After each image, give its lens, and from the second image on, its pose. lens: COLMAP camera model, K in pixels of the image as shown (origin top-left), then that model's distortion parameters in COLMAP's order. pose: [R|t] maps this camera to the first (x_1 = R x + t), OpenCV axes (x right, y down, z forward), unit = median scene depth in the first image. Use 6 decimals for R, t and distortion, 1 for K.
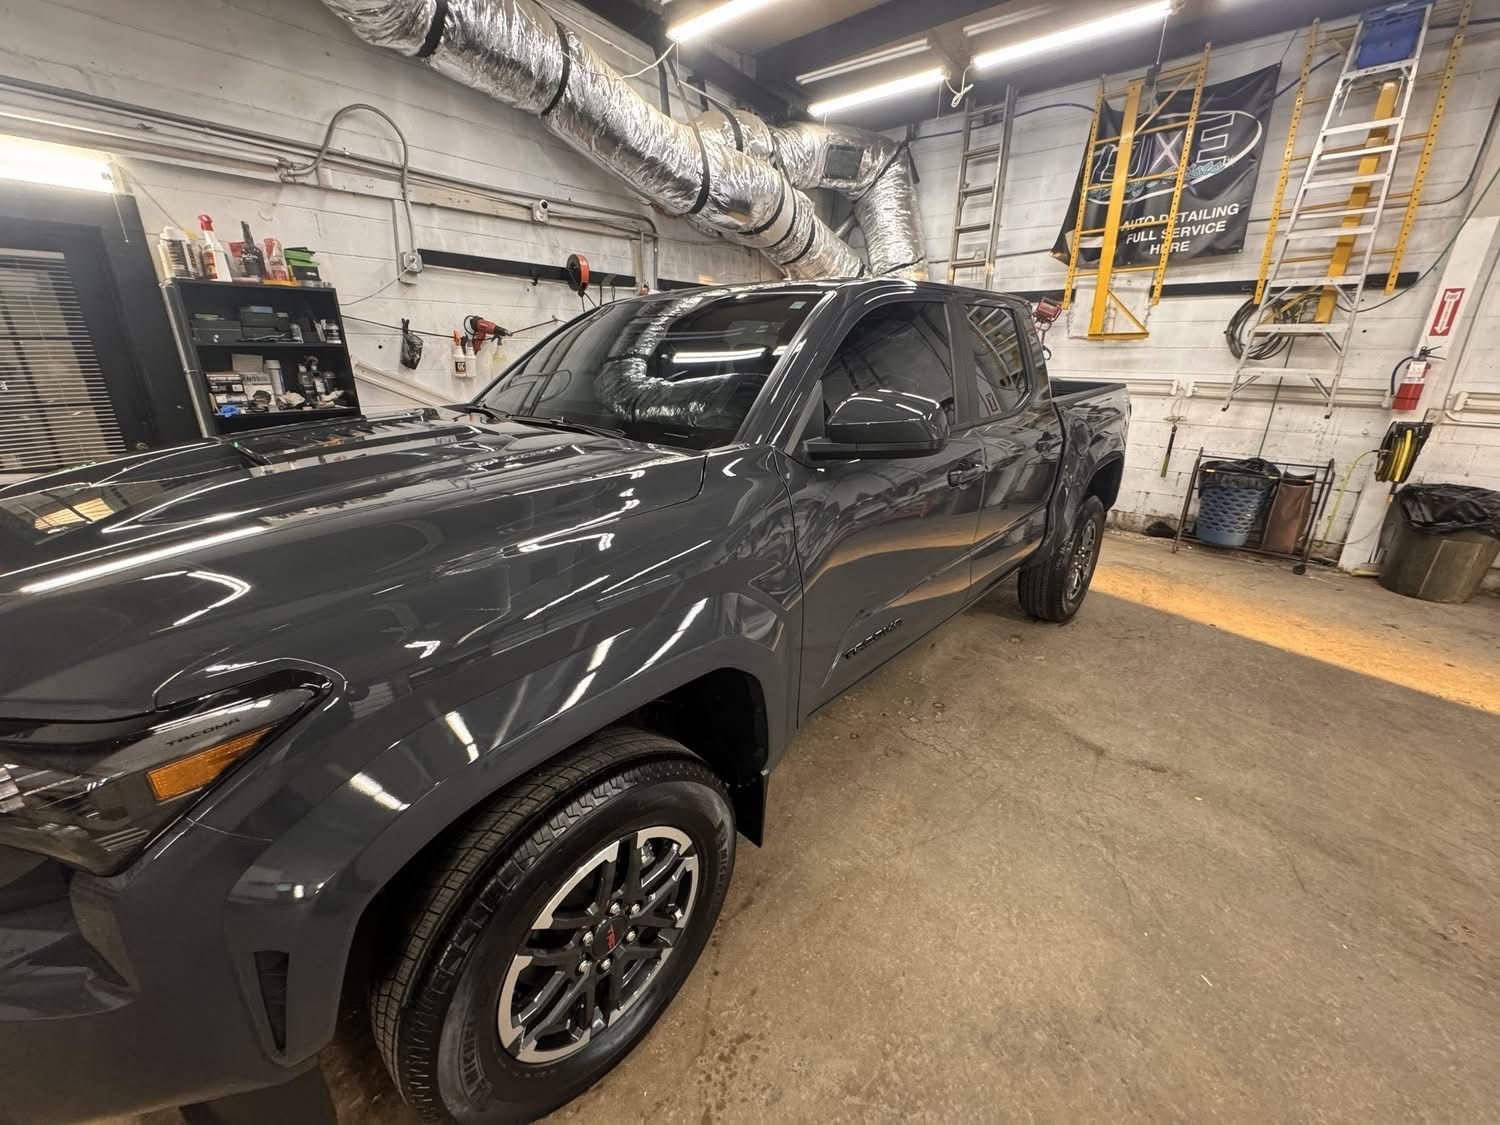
lens RADIAL K [[593.0, 0, 746.6], [0, 593.0, 562.9], [0, 0, 1]] dist [-0.006824, 0.000113]
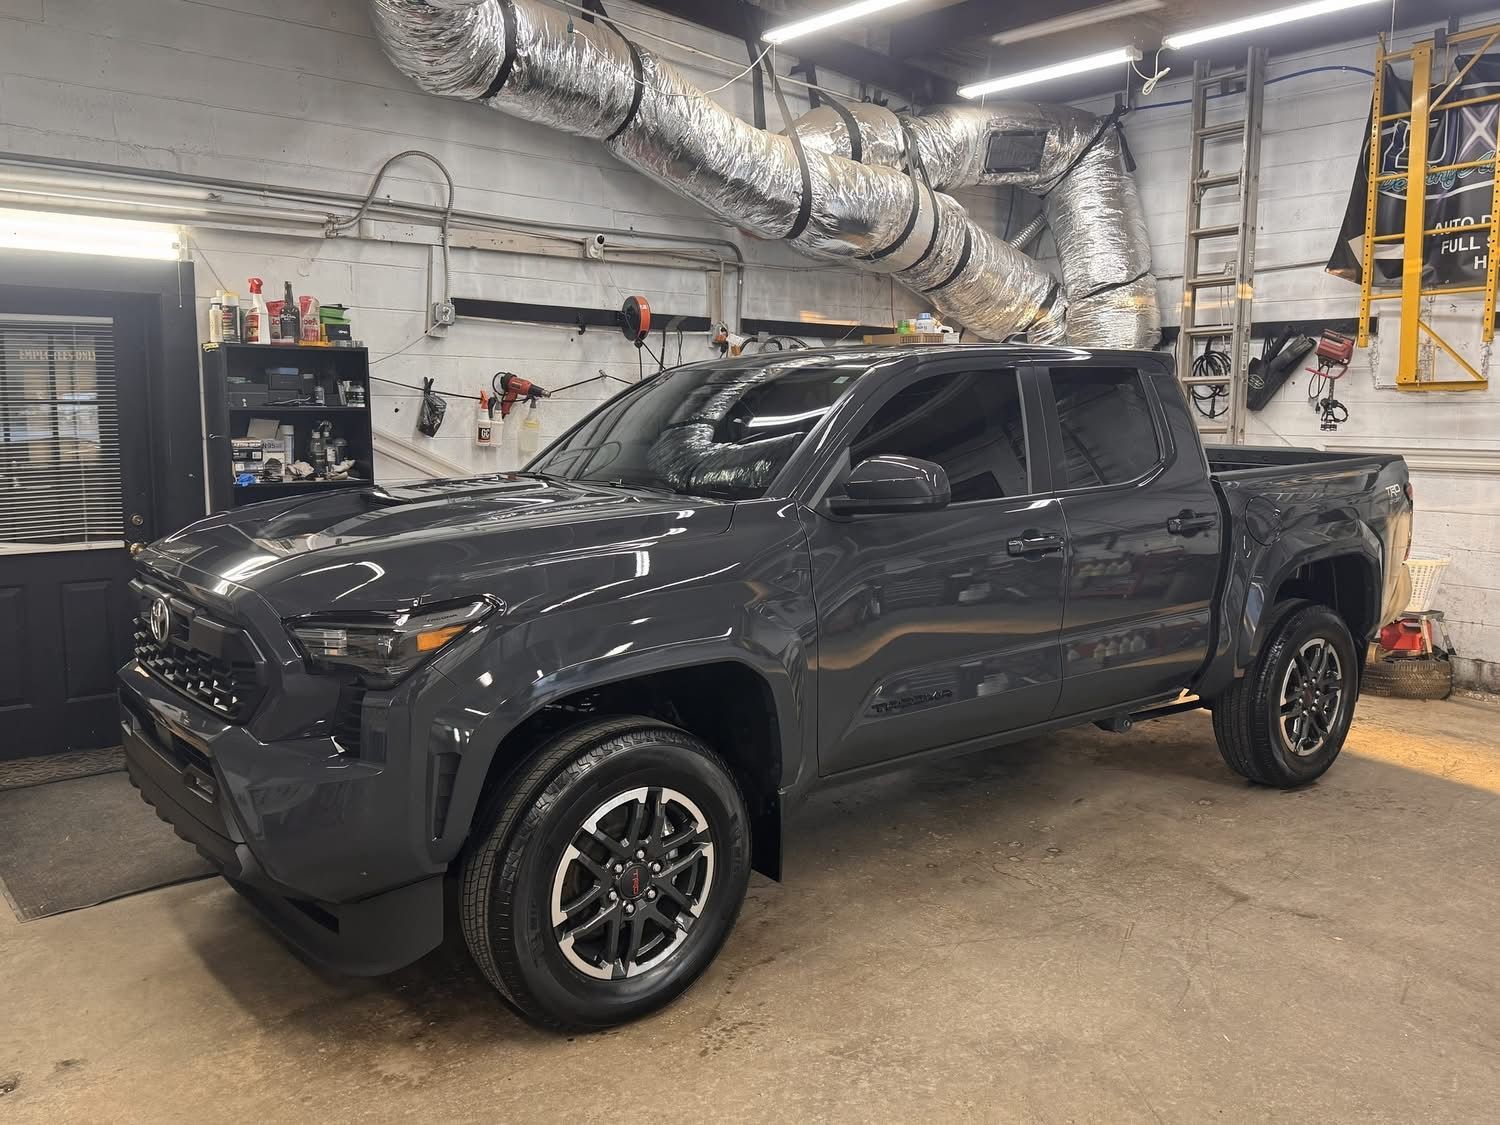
lens RADIAL K [[1199.6, 0, 746.0], [0, 1199.6, 569.1], [0, 0, 1]] dist [0.069834, -0.091212]
pose [[0.987818, 0.017016, -0.154678, 0.122340], [-0.048385, 0.978318, -0.201379, 0.163124], [0.147897, 0.206410, 0.967224, -0.499070]]
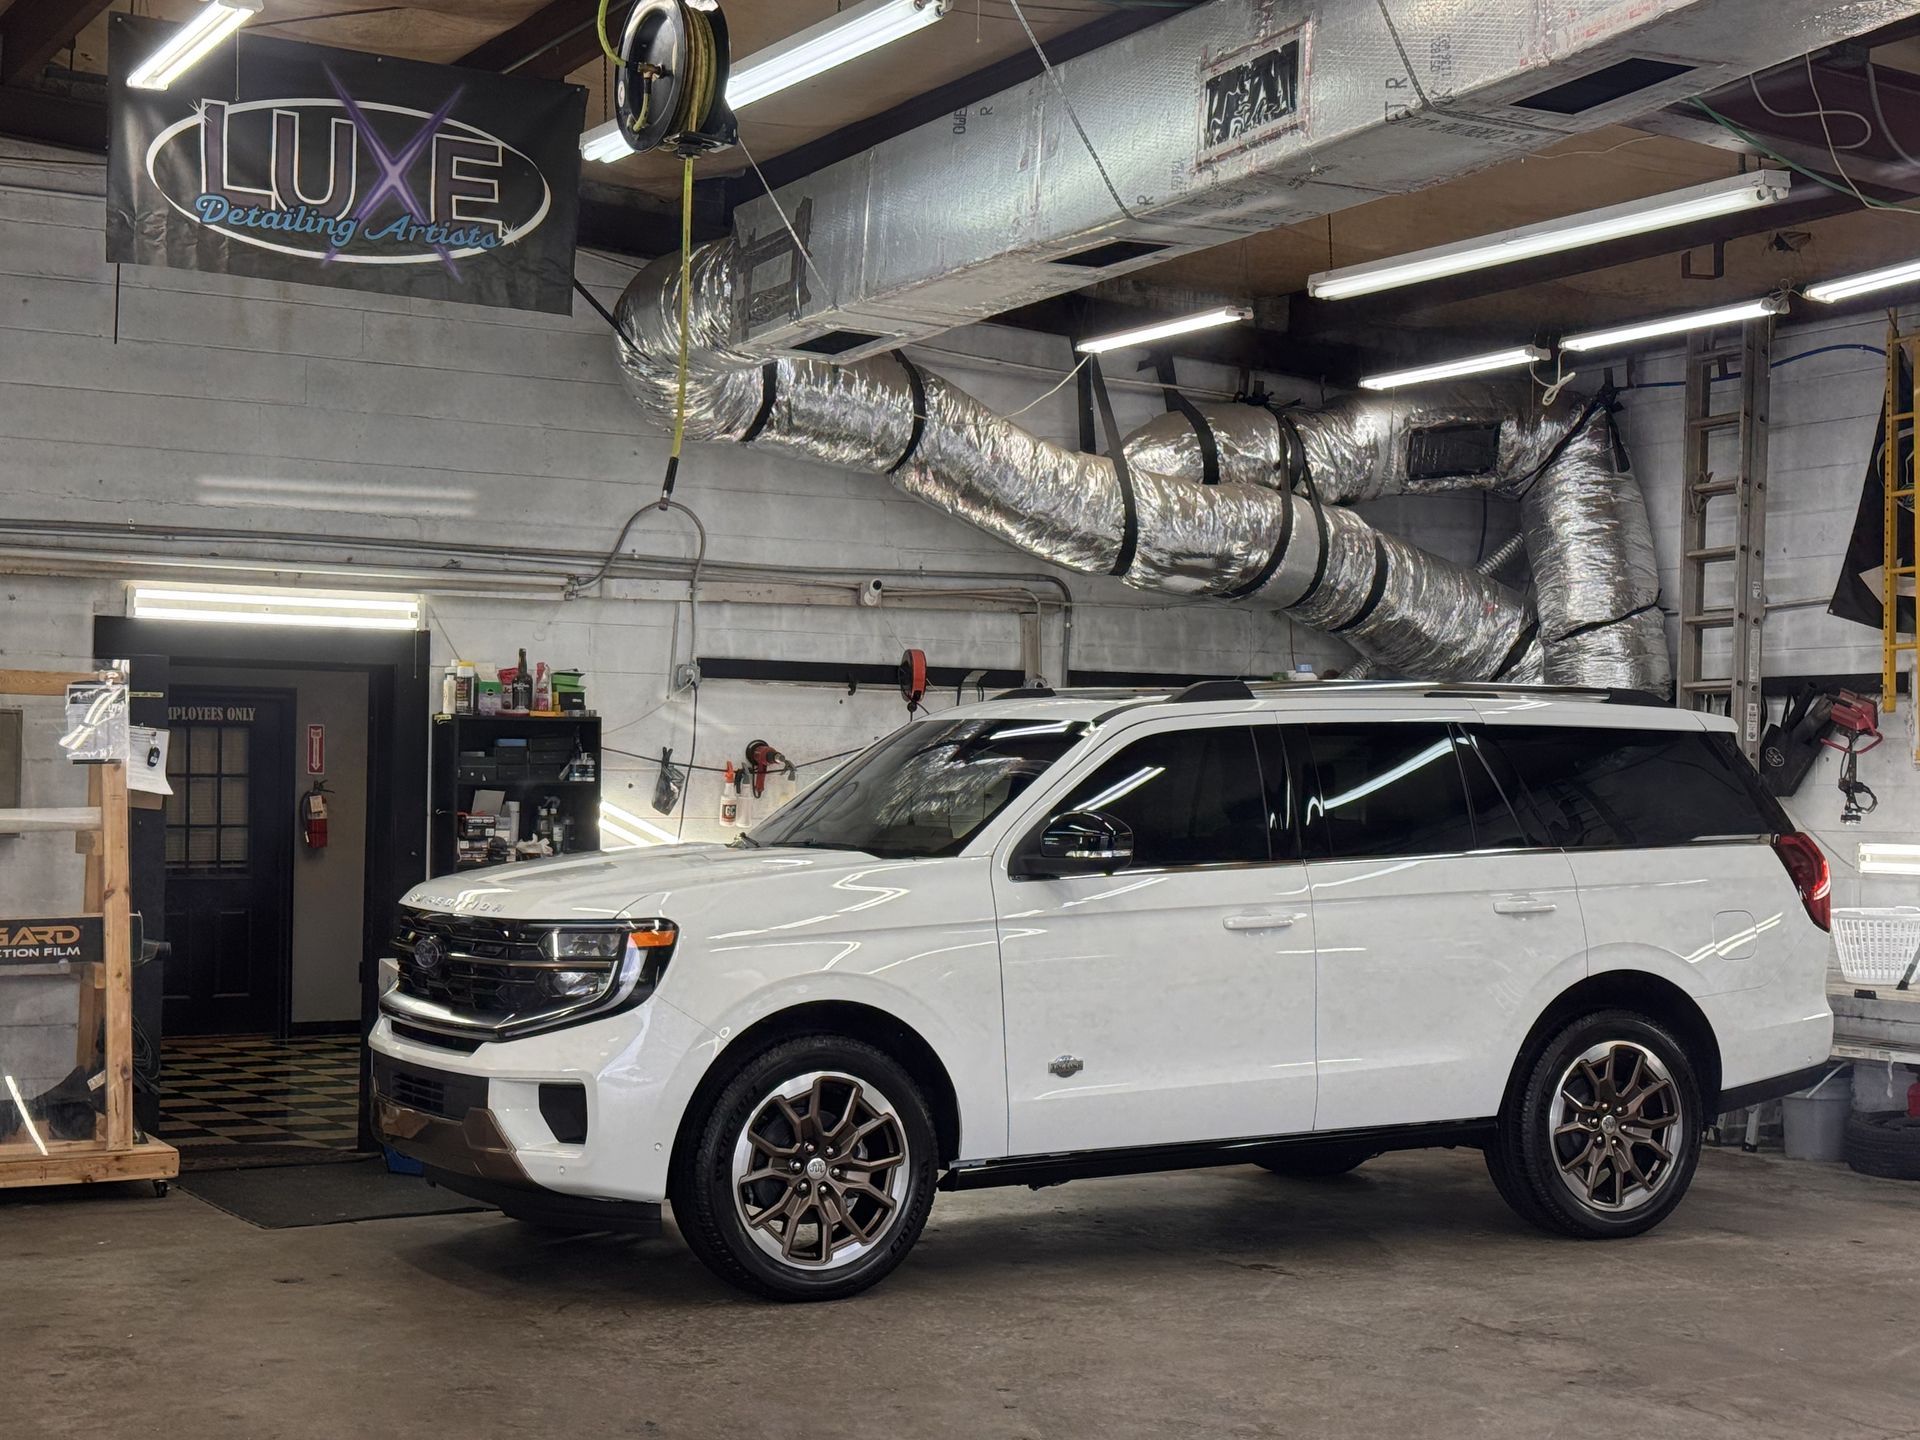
lens RADIAL K [[2651.4, 0, 957.3], [0, 2651.4, 723.9], [0, 0, 1]] dist [0.131342, 0.000000]
pose [[0.941872, -0.005422, -0.335929, 0.831215], [-0.115207, 0.934035, -0.338091, 0.605554], [0.315603, 0.357139, 0.879117, -1.721721]]
